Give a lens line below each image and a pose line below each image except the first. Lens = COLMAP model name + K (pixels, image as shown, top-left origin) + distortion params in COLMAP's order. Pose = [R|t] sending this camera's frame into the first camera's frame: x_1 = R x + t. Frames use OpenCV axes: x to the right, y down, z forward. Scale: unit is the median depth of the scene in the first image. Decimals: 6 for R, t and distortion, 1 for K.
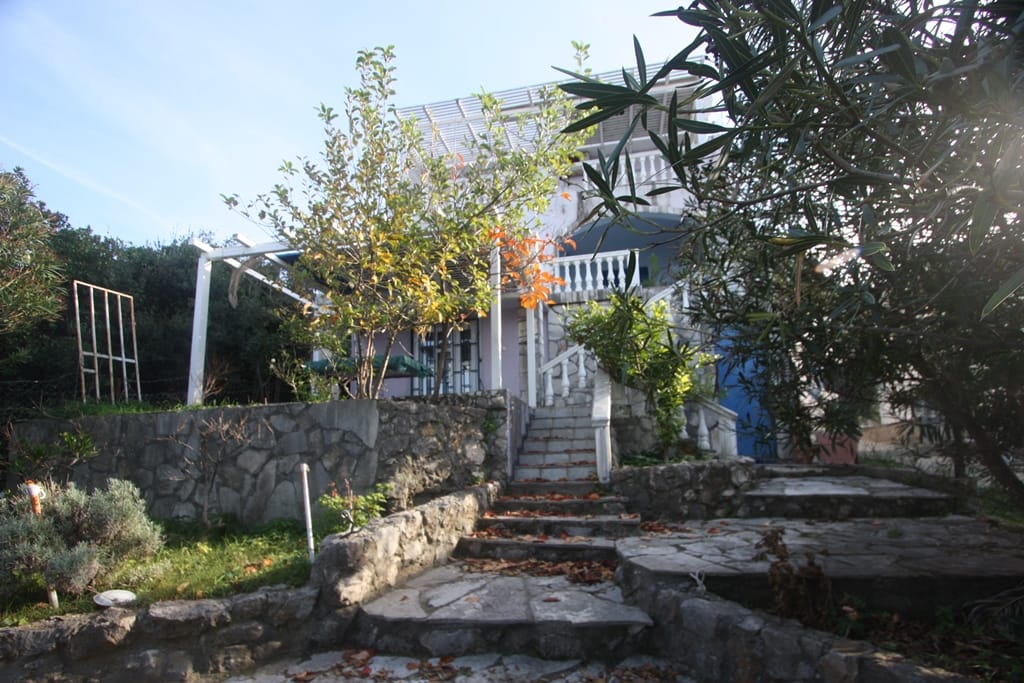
lens RADIAL K [[914.3, 0, 512.0], [0, 914.3, 341.5], [0, 0, 1]] dist [-0.137747, 0.217834]
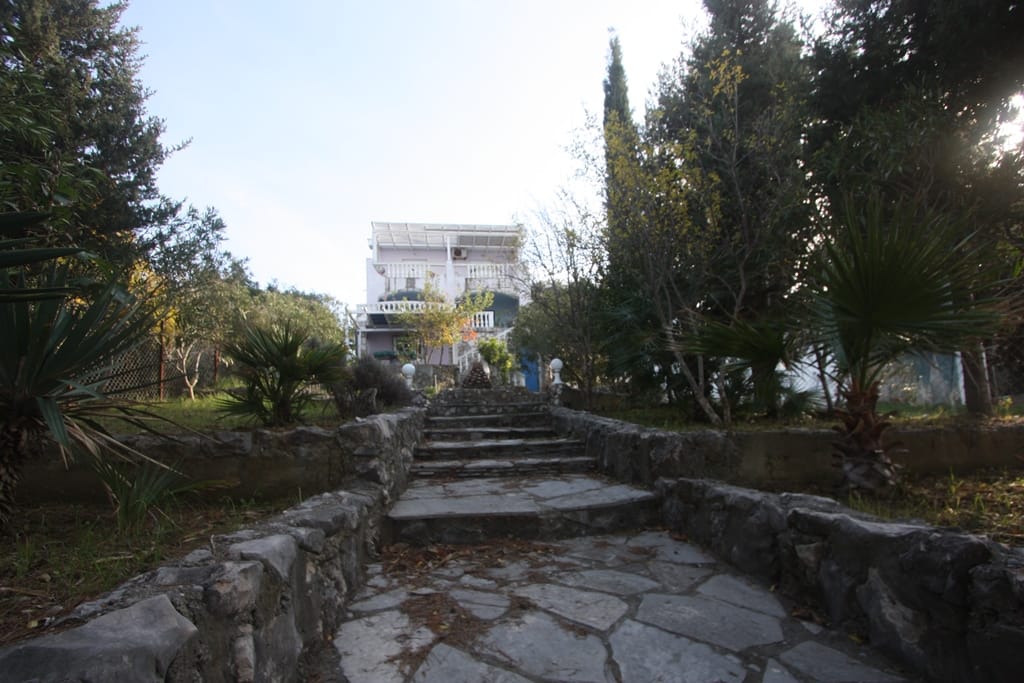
lens RADIAL K [[914.3, 0, 512.0], [0, 914.3, 341.5], [0, 0, 1]] dist [-0.137747, 0.217834]
pose [[0.981390, 0.041597, 0.187467, -0.399531], [-0.043495, 0.999036, 0.006019, -0.054717], [-0.187036, -0.014060, 0.982252, -2.110349]]
